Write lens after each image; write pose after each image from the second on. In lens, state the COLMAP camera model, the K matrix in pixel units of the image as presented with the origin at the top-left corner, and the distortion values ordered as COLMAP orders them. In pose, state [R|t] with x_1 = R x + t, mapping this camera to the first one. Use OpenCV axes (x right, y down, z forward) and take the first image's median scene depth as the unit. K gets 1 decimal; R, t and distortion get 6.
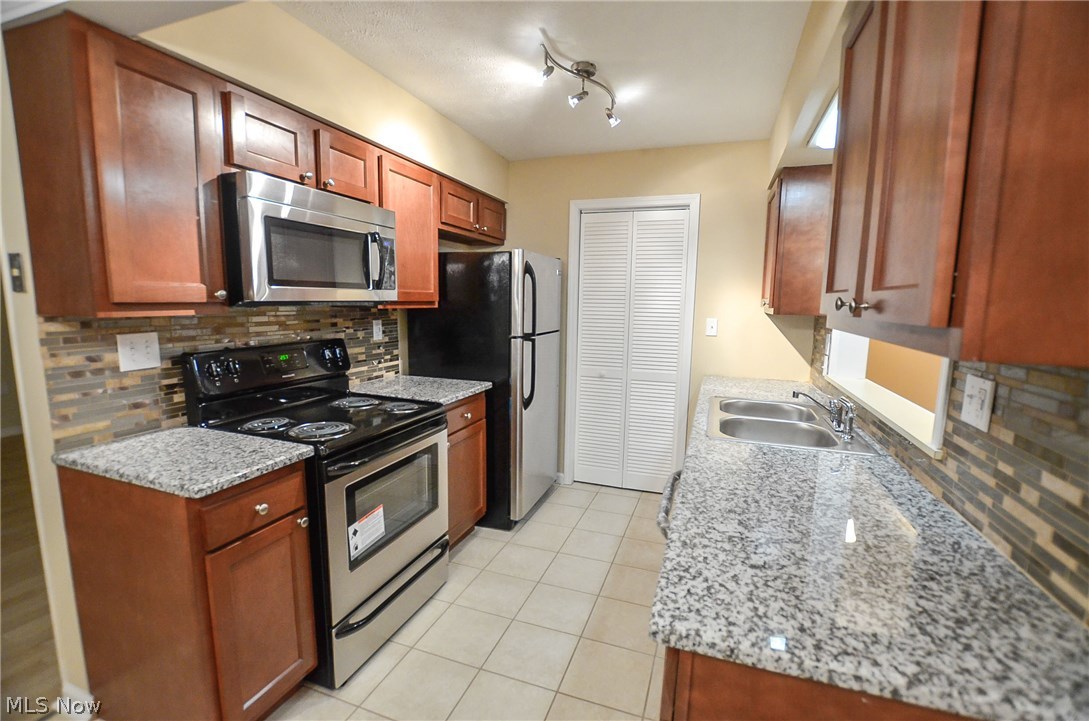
lens RADIAL K [[477.8, 0, 550.6], [0, 477.8, 362.3], [0, 0, 1]] dist [-0.033489, 0.002998]
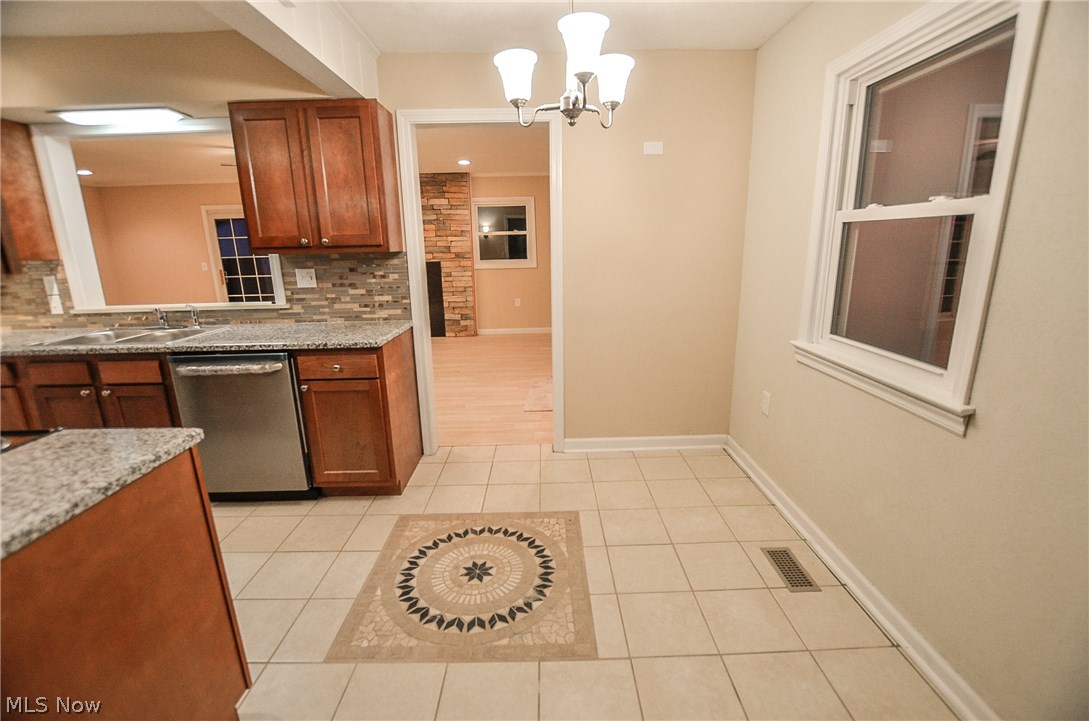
lens RADIAL K [[477.8, 0, 551.0], [0, 477.8, 365.0], [0, 0, 1]] dist [-0.033489, 0.002998]
pose [[-0.353064, -0.242725, 0.903566, -1.919406], [0.132925, 0.942951, 0.305244, -0.077357], [-0.926109, 0.227877, -0.300658, 0.558738]]
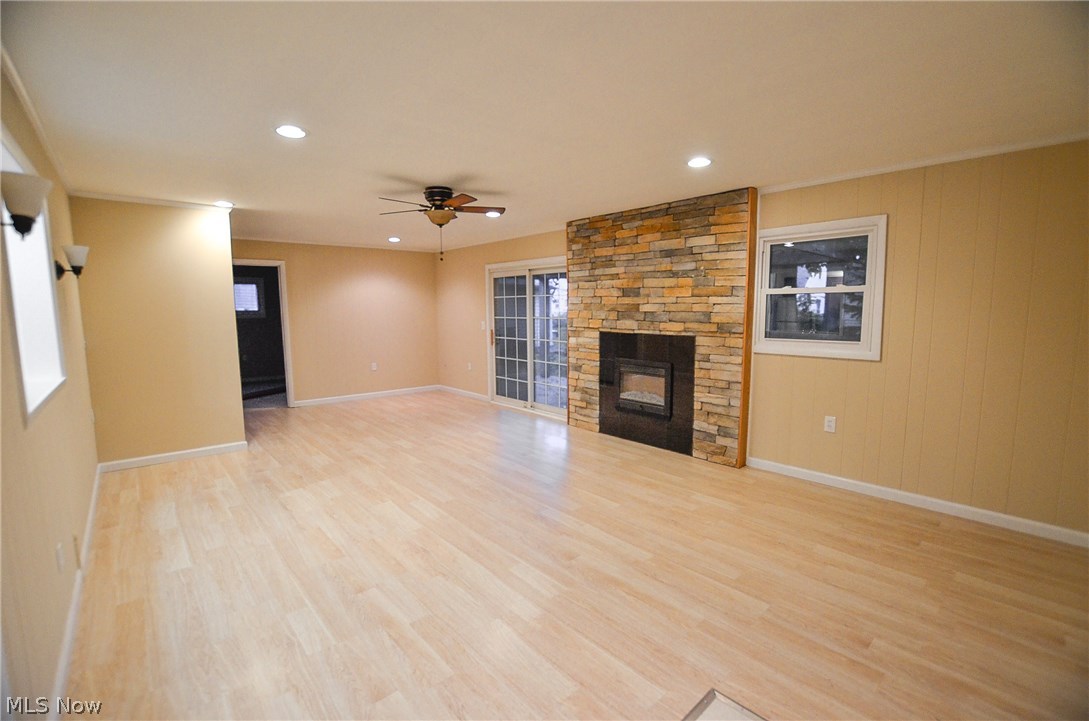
lens RADIAL K [[477.8, 0, 546.5], [0, 477.8, 361.1], [0, 0, 1]] dist [-0.033489, 0.002998]
pose [[0.483854, -0.117778, 0.867187, 0.521602], [0.130232, 0.989560, 0.061734, 0.153022], [-0.865405, 0.083065, 0.494141, -1.058526]]
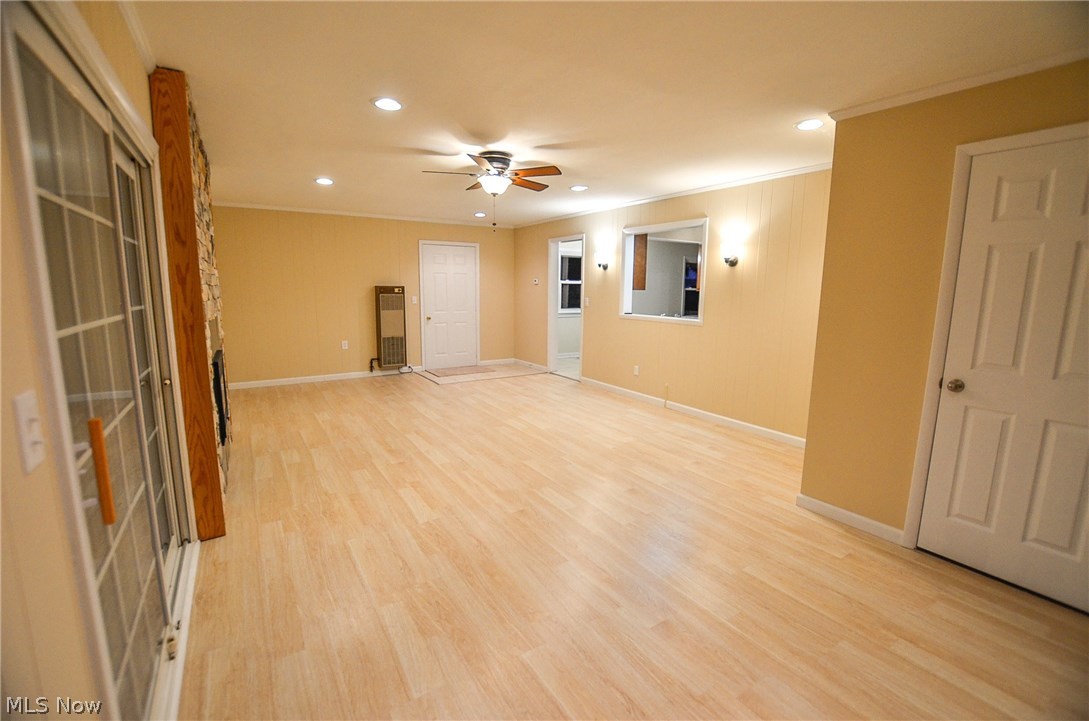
lens RADIAL K [[477.8, 0, 549.8], [0, 477.8, 363.0], [0, 0, 1]] dist [-0.033489, 0.002998]
pose [[-0.611237, 0.099212, -0.785204, 5.472906], [-0.128081, 0.966634, 0.221840, -0.337526], [0.781015, 0.236167, -0.578136, 3.473461]]
